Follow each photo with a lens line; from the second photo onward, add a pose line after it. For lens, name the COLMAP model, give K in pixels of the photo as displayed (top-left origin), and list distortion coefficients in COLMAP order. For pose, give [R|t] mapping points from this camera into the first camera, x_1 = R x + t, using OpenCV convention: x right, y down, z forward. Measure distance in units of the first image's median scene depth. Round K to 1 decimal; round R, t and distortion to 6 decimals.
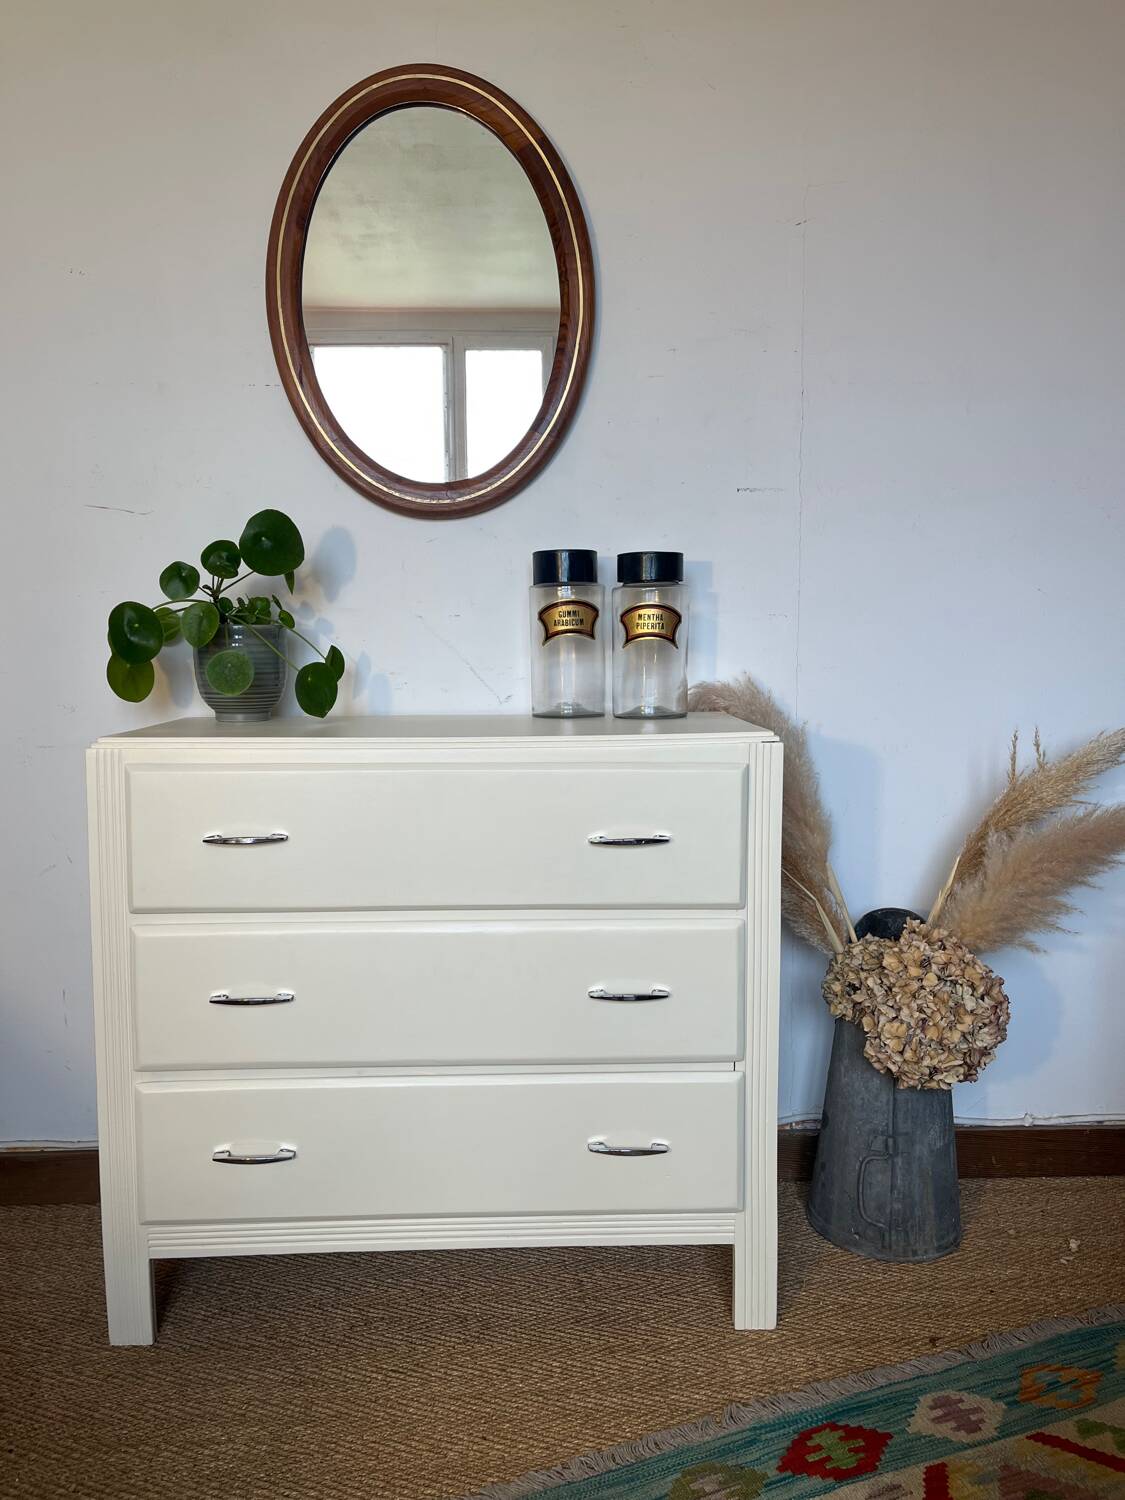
lens RADIAL K [[1134.2, 0, 561.8], [0, 1134.2, 745.4], [0, 0, 1]] dist [0.072206, -0.107106]
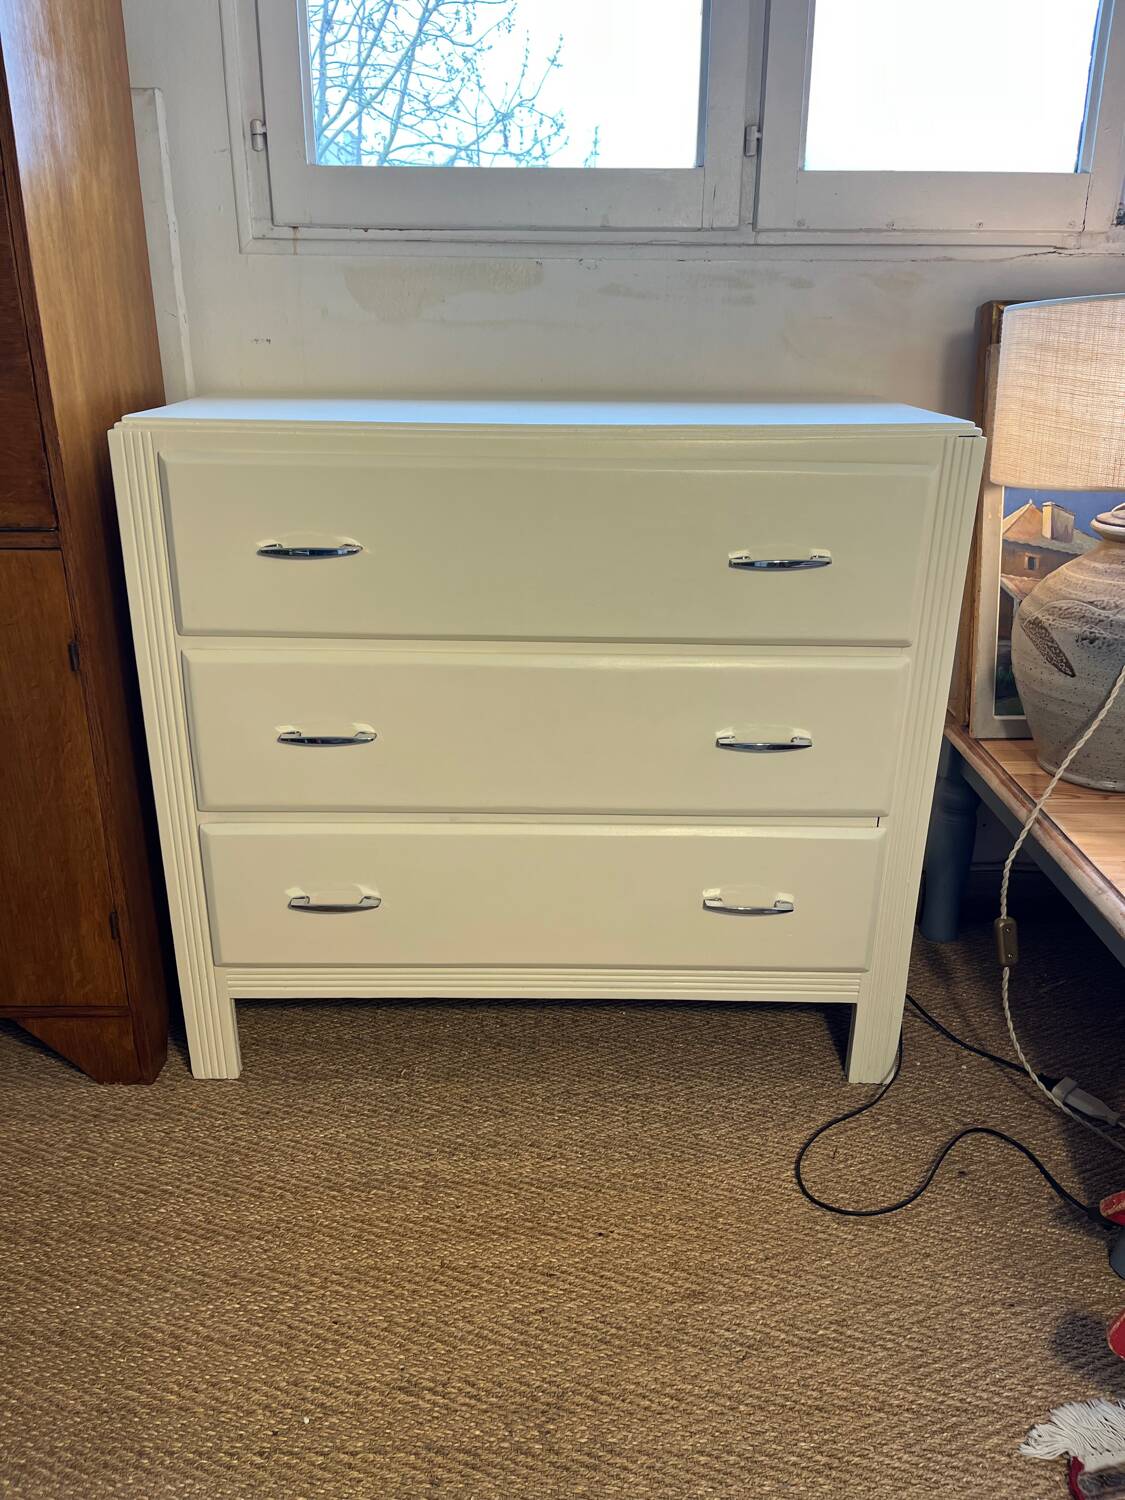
lens RADIAL K [[1134.2, 0, 553.9], [0, 1134.2, 754.3], [0, 0, 1]] dist [0.072206, -0.107106]
pose [[0.999137, 0.024446, -0.033590, -0.066659], [-0.014056, 0.959780, 0.280402, -0.009195], [0.039093, -0.279688, 0.959295, 0.168629]]
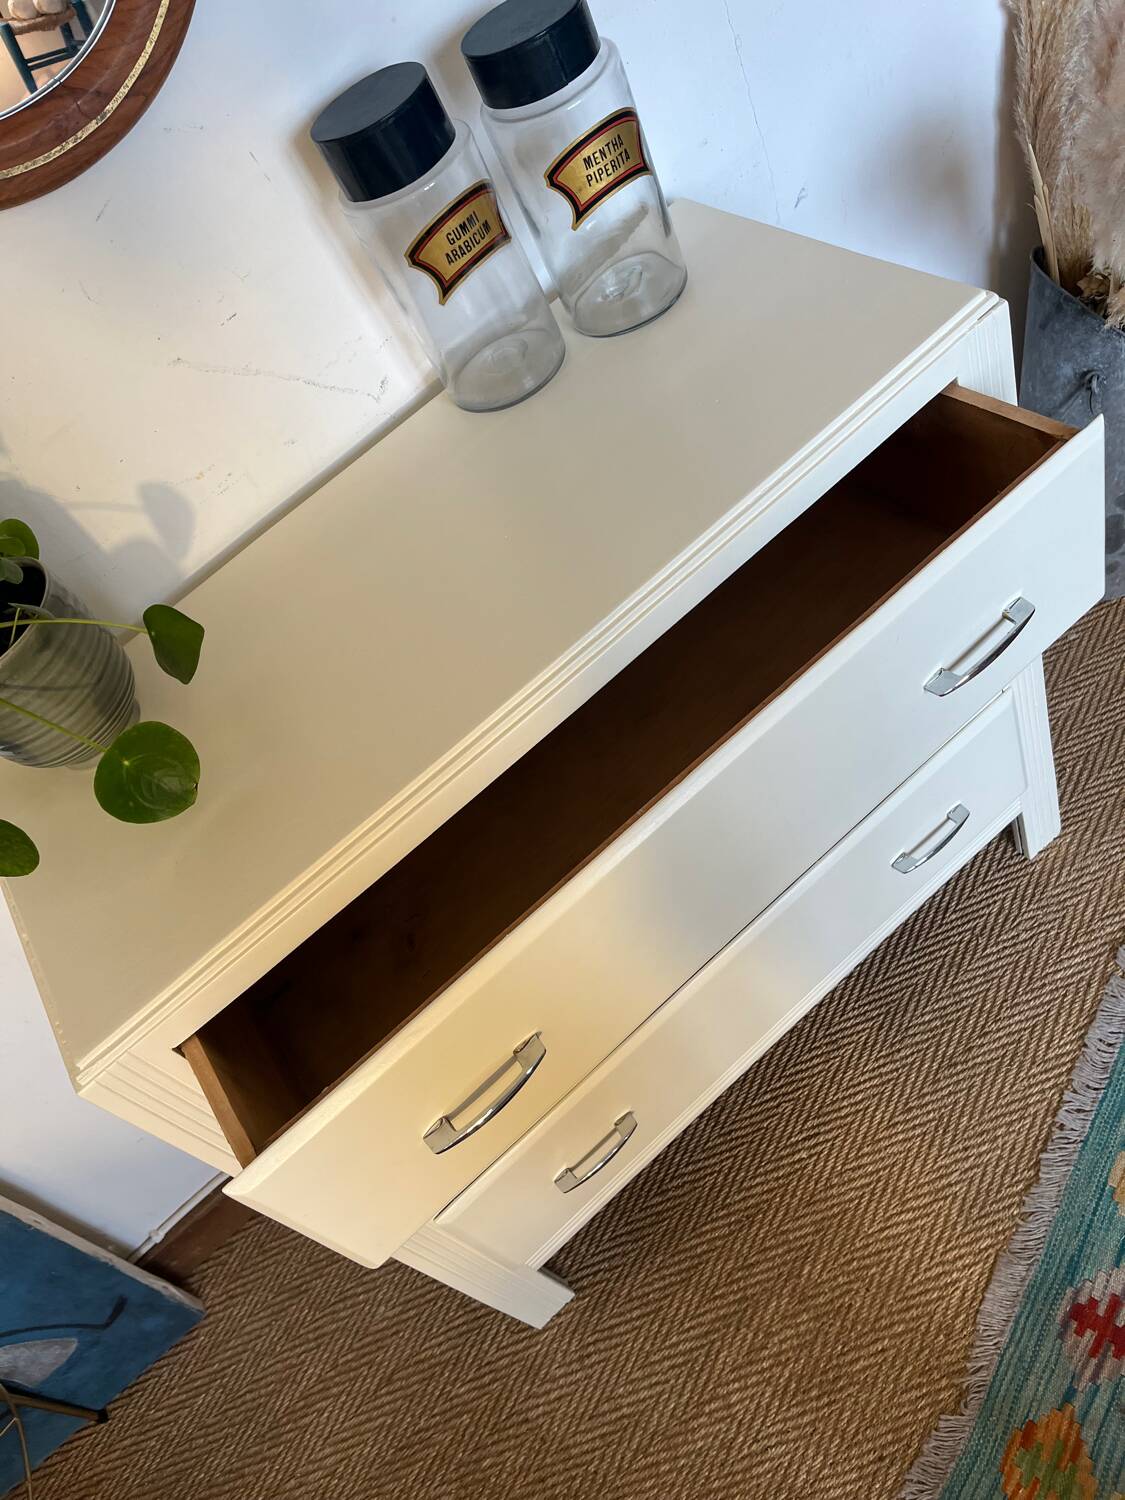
lens RADIAL K [[1134.2, 0, 570.8], [0, 1134.2, 741.2], [0, 0, 1]] dist [0.072206, -0.107106]
pose [[0.769017, -0.629447, 0.111401, -0.187474], [0.414485, 0.623684, 0.662737, -0.338930], [-0.486637, -0.463482, 0.740520, 0.535750]]
